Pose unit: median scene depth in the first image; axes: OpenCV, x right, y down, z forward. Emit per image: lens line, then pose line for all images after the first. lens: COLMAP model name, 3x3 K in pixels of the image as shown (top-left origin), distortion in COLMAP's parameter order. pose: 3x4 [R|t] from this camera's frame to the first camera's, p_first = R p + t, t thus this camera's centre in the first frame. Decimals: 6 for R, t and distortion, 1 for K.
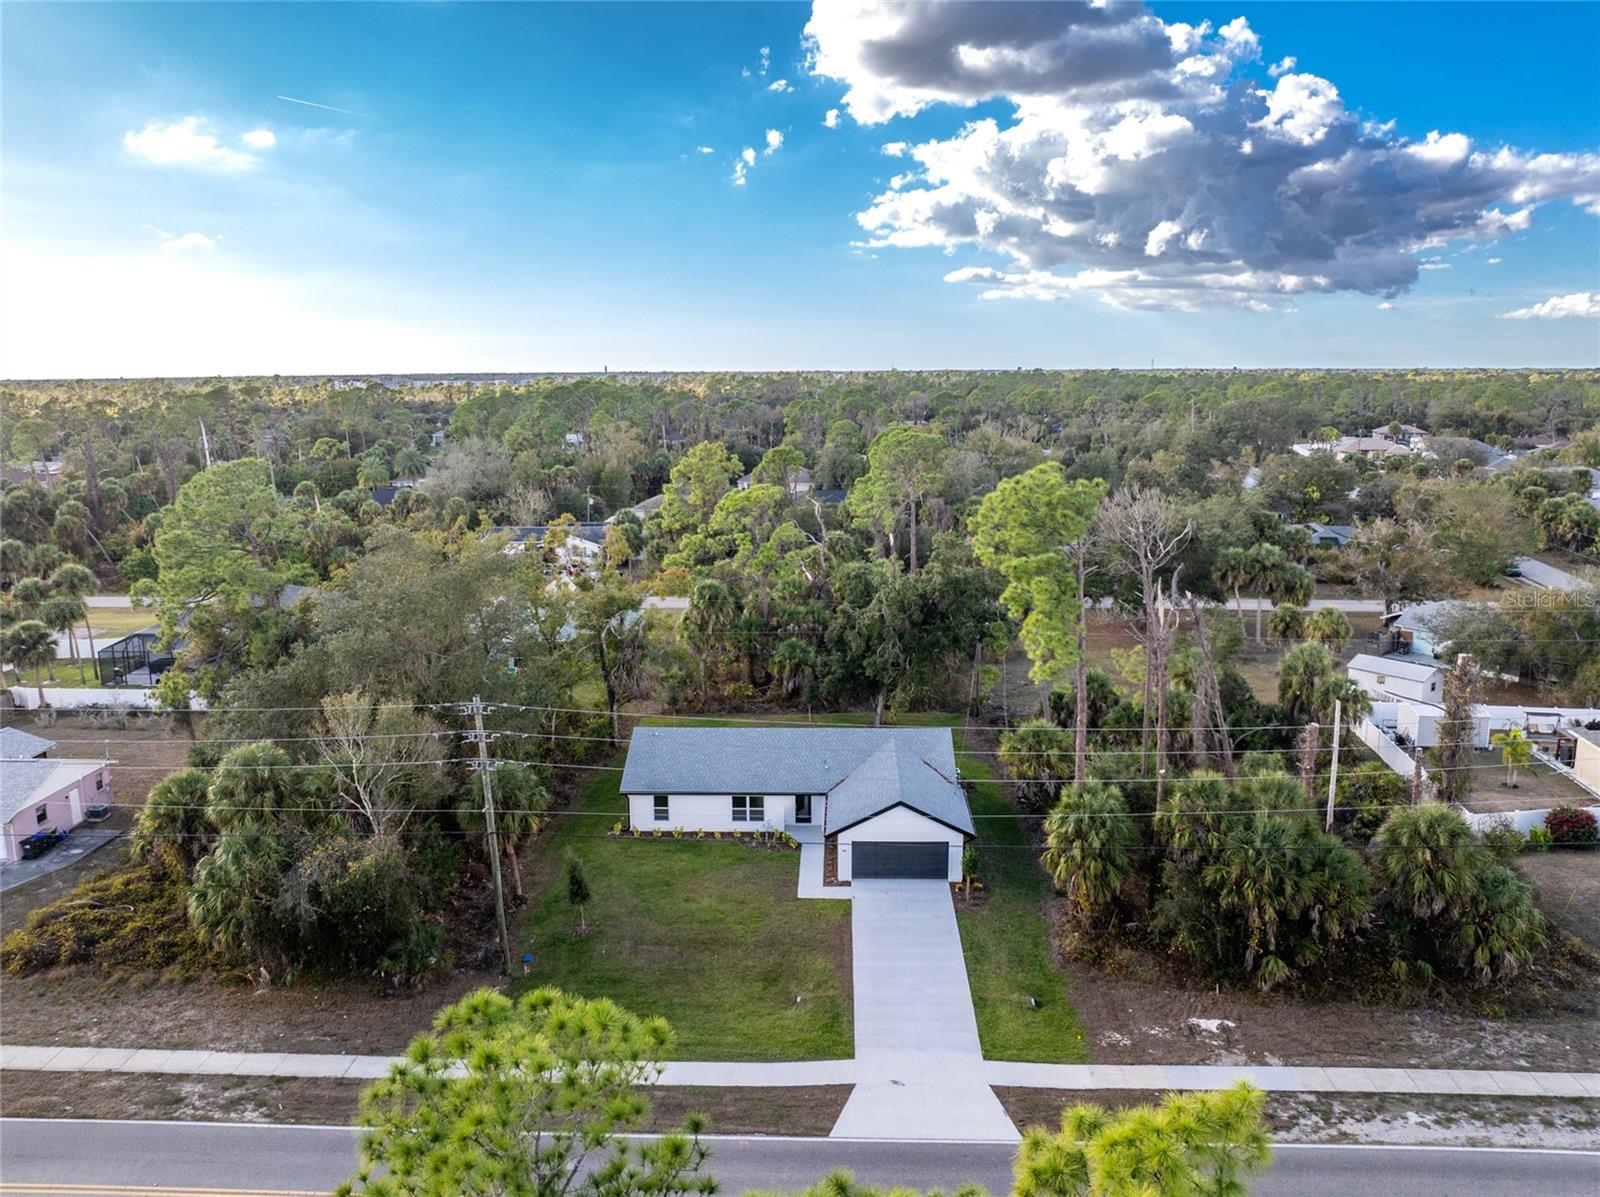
lens RADIAL K [[1144.4, 0, 802.2], [0, 1144.4, 598.0], [0, 0, 1]] dist [-0.038228, 0.008430]
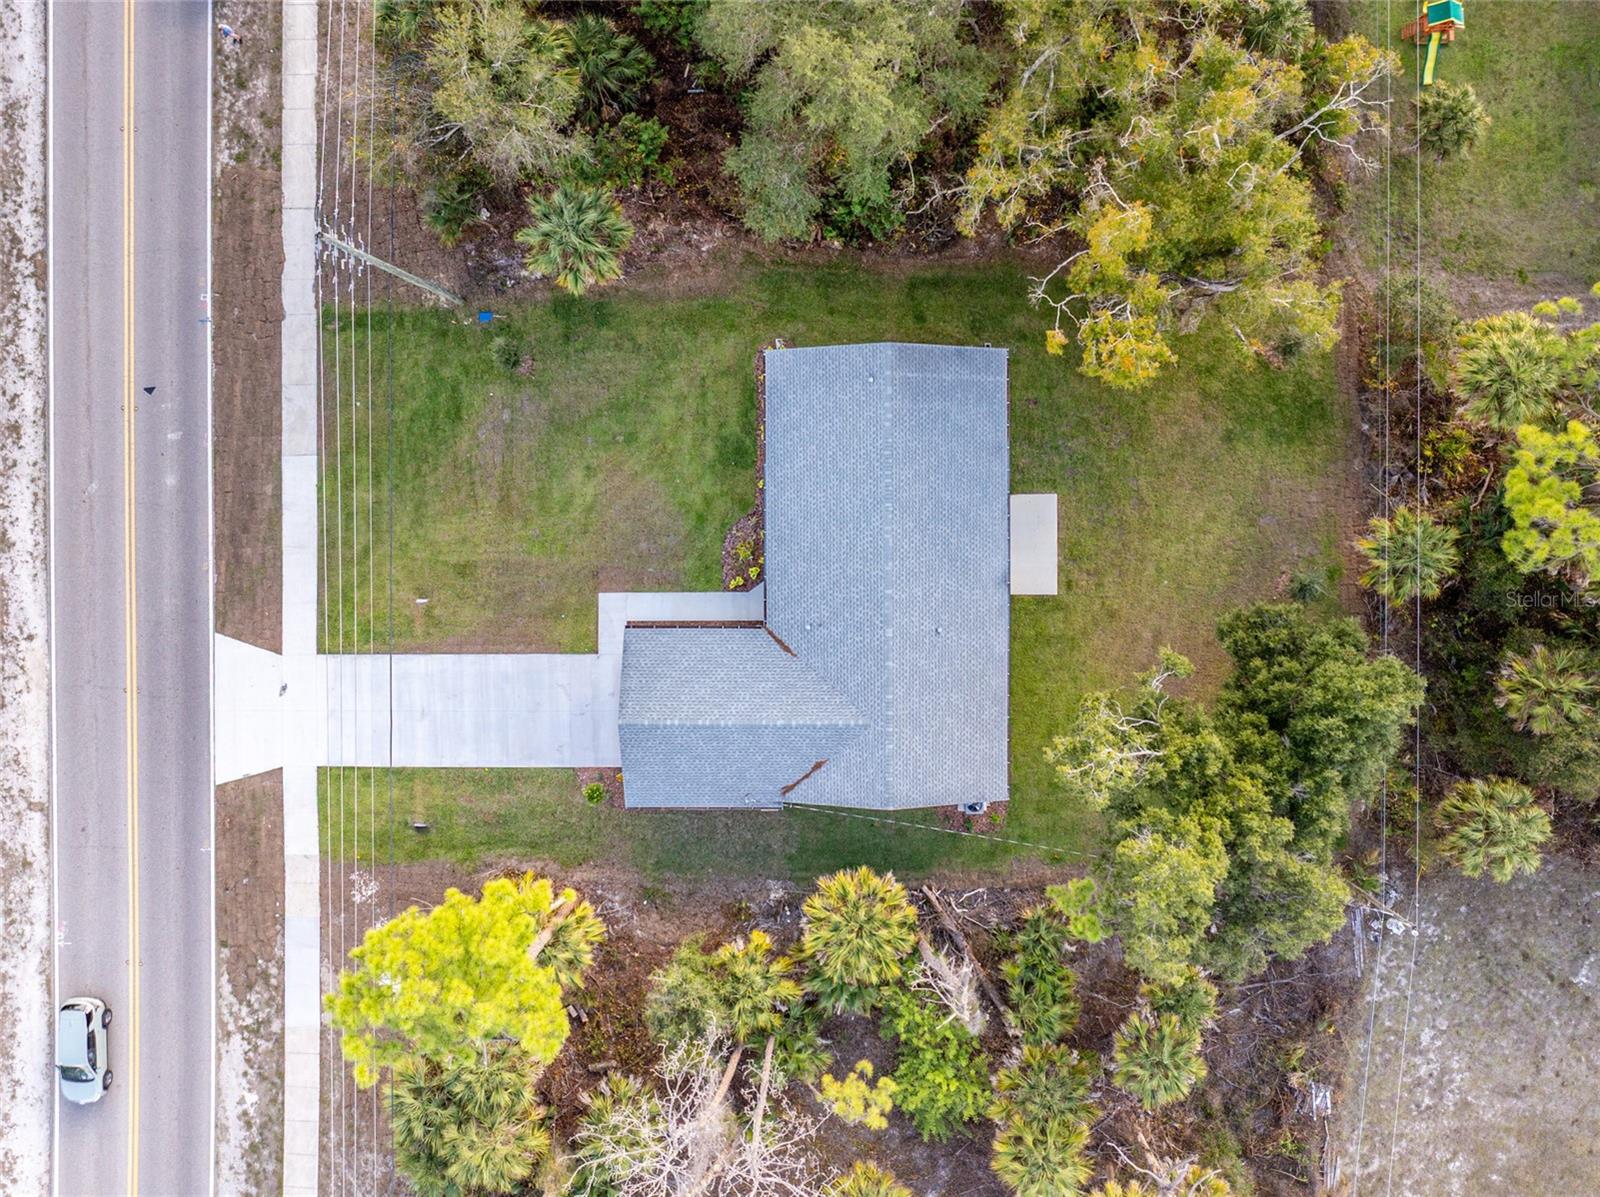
lens RADIAL K [[1144.4, 0, 795.5], [0, 1144.4, 597.7], [0, 0, 1]] dist [-0.038228, 0.008430]
pose [[0.037021, 0.998956, 0.026773, -0.019934], [-0.189194, -0.019300, 0.981750, -0.694783], [0.981242, -0.041411, 0.188282, 1.094827]]
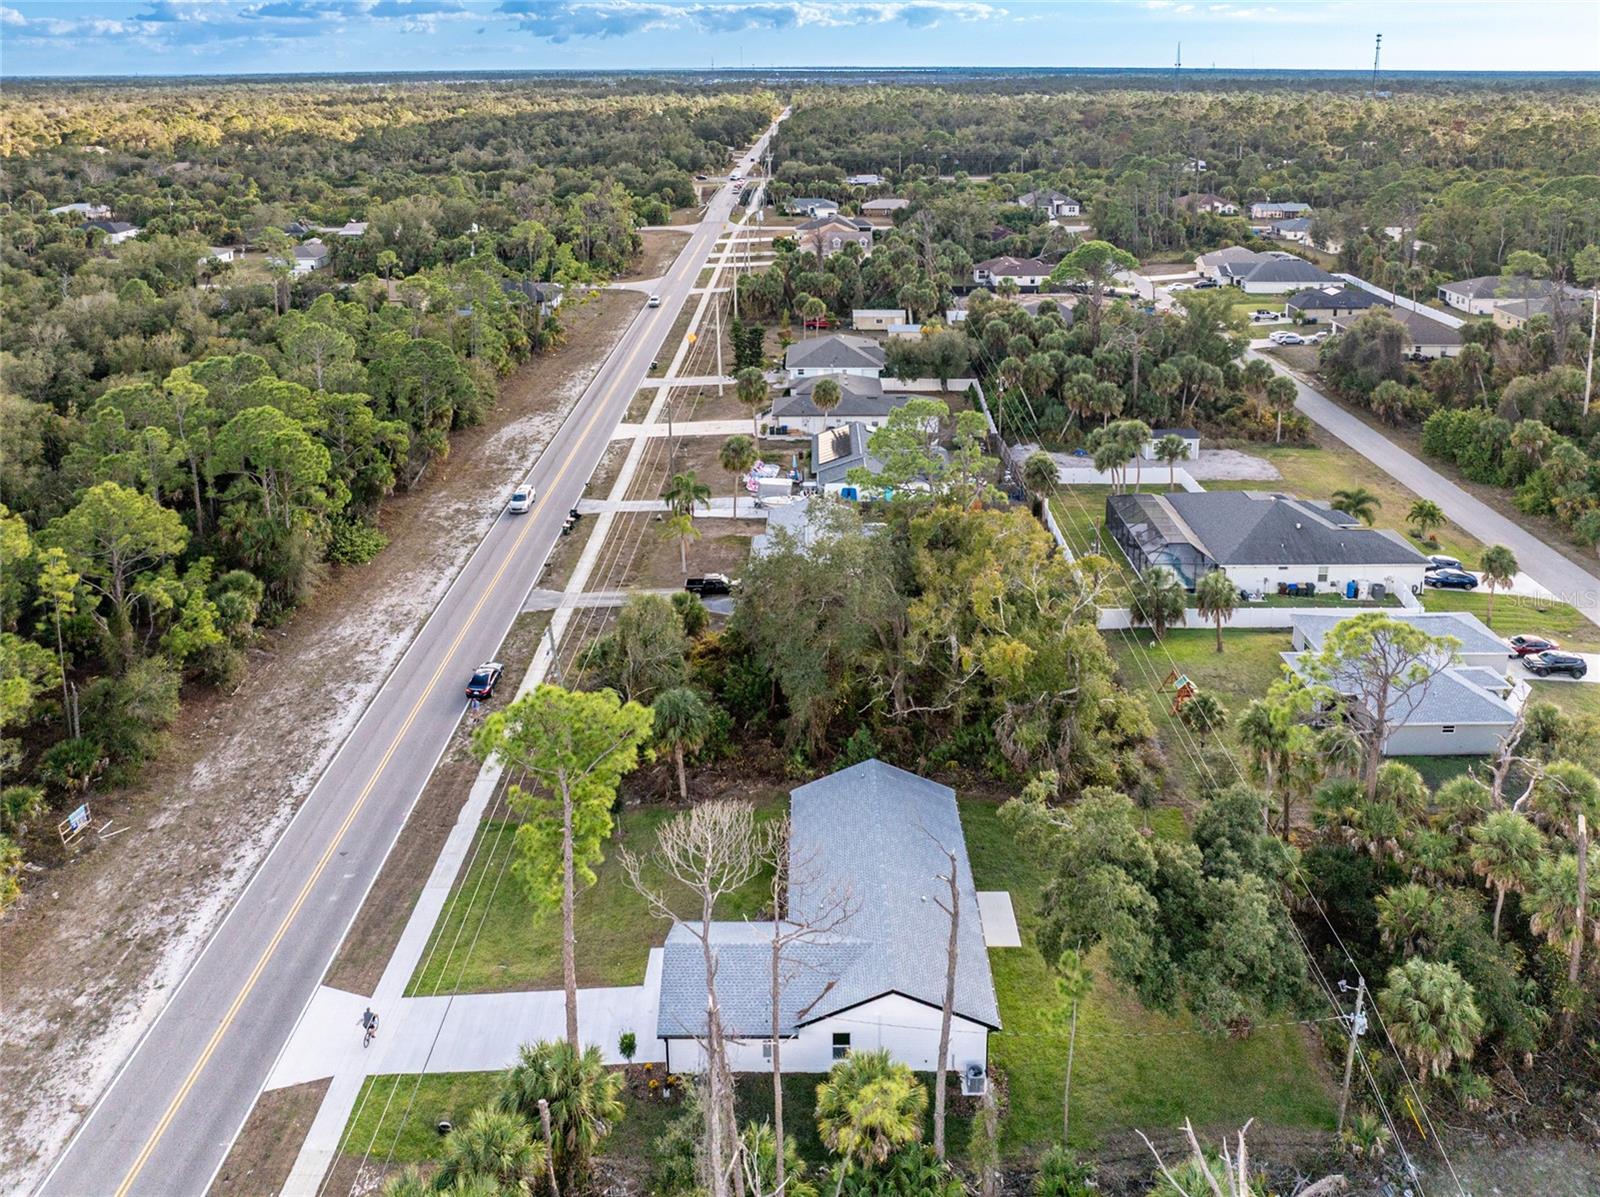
lens RADIAL K [[1144.4, 0, 811.0], [0, 1144.4, 598.2], [0, 0, 1]] dist [-0.038228, 0.008430]
pose [[0.029377, 0.435582, -0.899670, 0.908696], [-0.193939, 0.885438, 0.422359, -0.574533], [0.980574, 0.162073, 0.110488, 1.085432]]
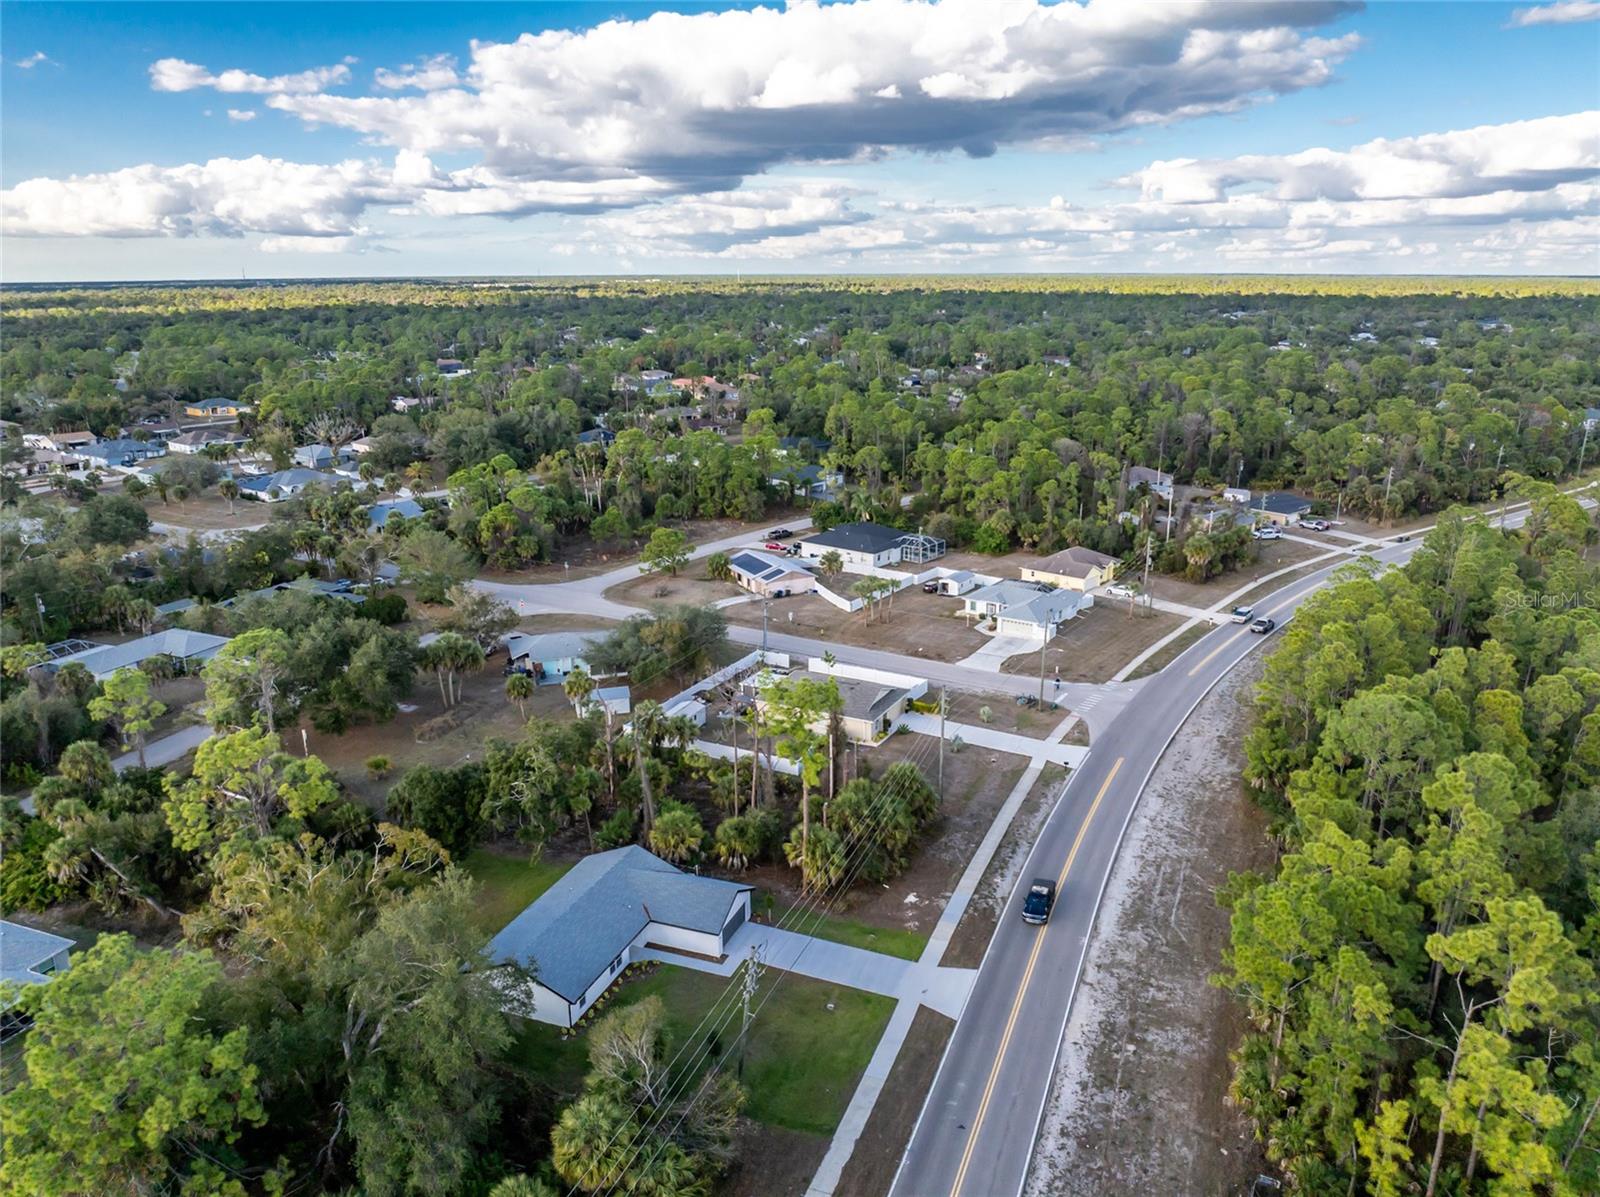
lens RADIAL K [[1144.4, 0, 800.0], [0, 1144.4, 598.9], [0, 0, 1]] dist [-0.038228, 0.008430]
pose [[0.318772, -0.249739, 0.914339, -1.384142], [0.178470, 0.963224, 0.200870, -0.572192], [-0.930878, 0.099150, 0.351619, 0.362575]]
